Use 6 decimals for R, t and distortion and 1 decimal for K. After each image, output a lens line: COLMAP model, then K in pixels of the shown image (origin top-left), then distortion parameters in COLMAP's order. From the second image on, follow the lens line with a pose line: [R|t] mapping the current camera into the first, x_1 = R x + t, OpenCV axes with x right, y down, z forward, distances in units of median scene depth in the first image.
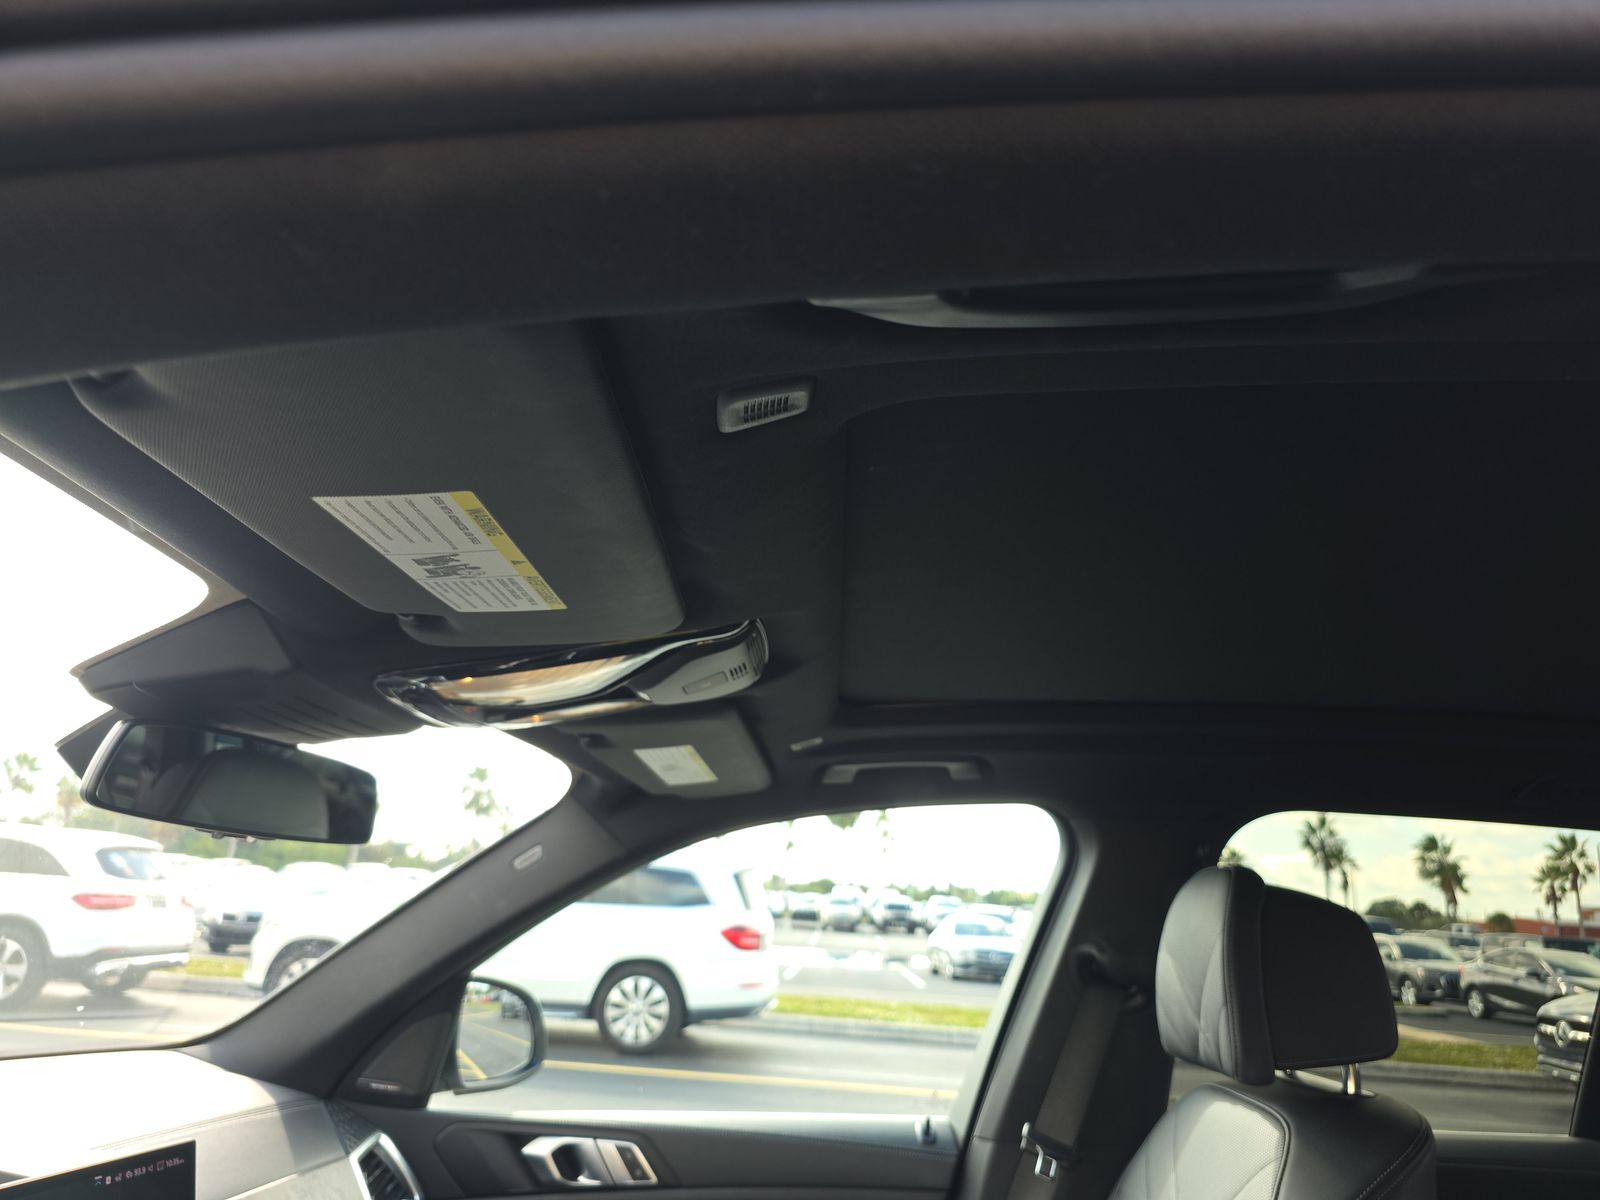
lens RADIAL K [[1070.4, 0, 817.9], [0, 1070.4, 606.2], [0, 0, 1]] dist [0.044181, -0.037468]
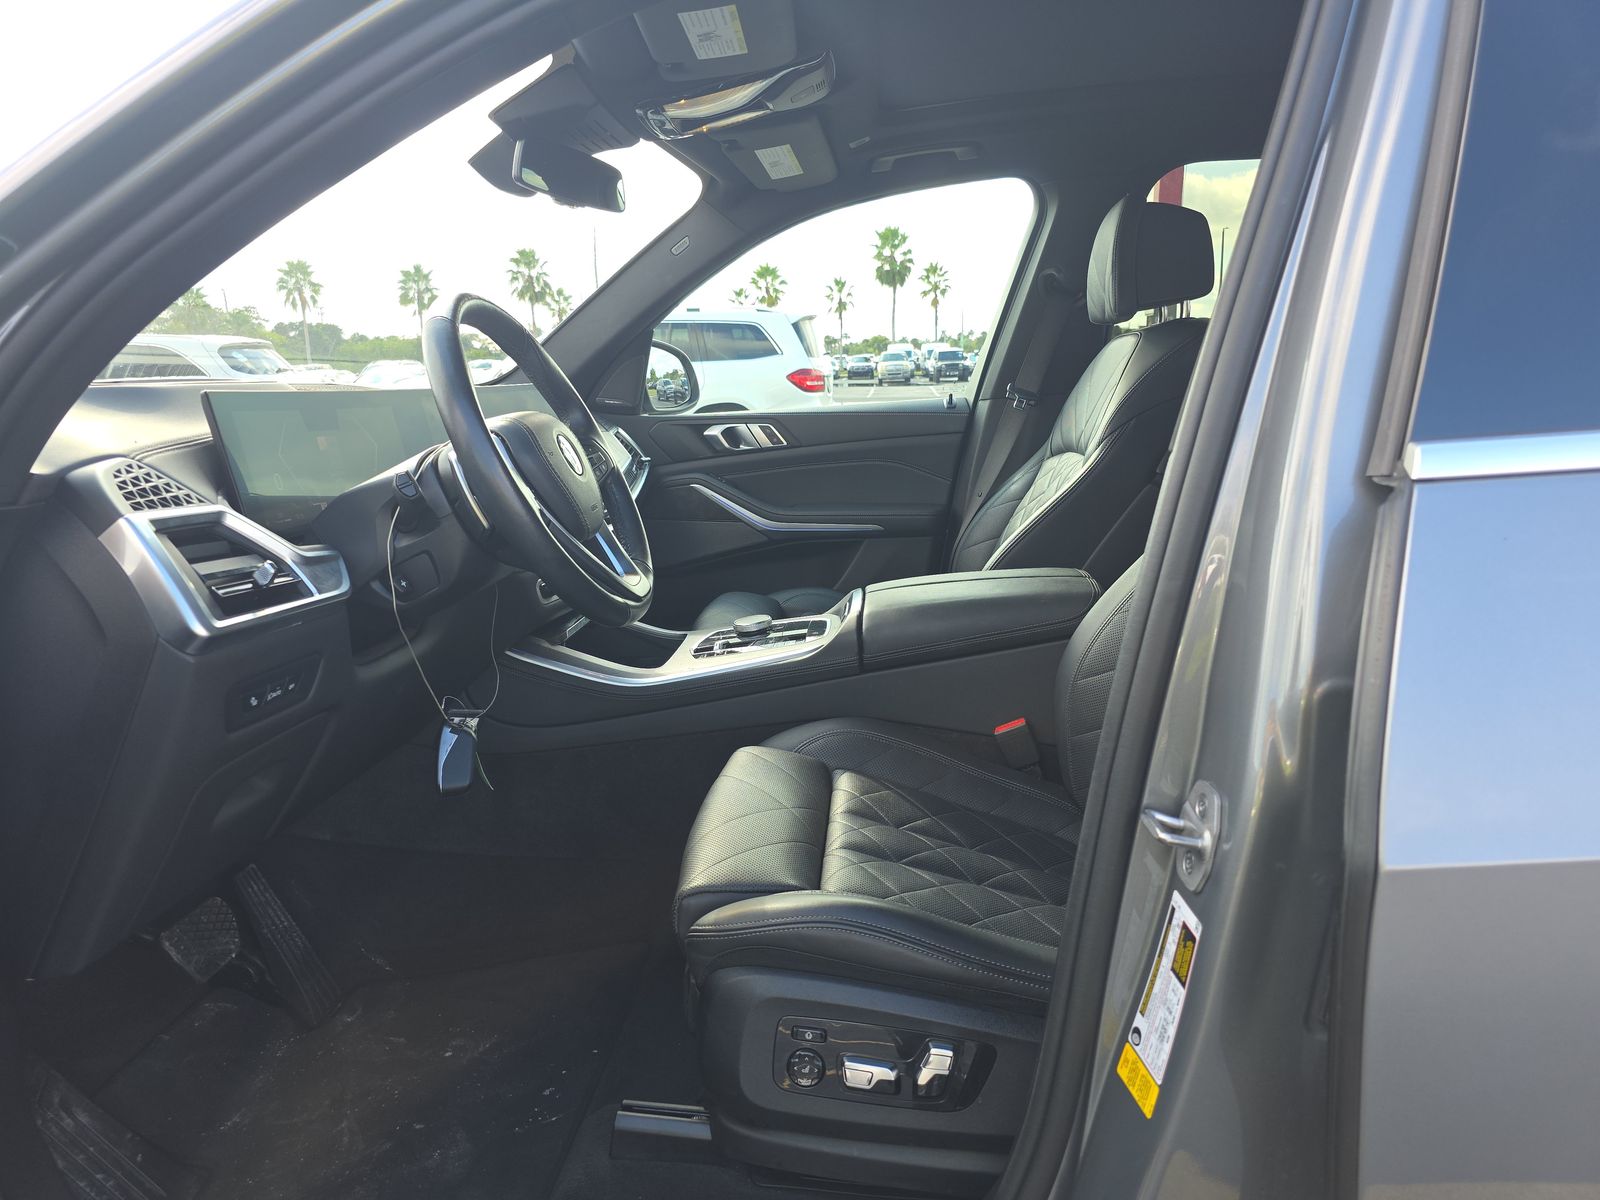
lens RADIAL K [[1070.4, 0, 817.9], [0, 1070.4, 606.2], [0, 0, 1]] dist [0.044181, -0.037468]
pose [[0.995696, -0.065564, -0.065499, -0.010611], [0.088537, 0.881799, 0.463240, -0.003966], [0.027385, -0.467046, 0.883809, -0.563968]]
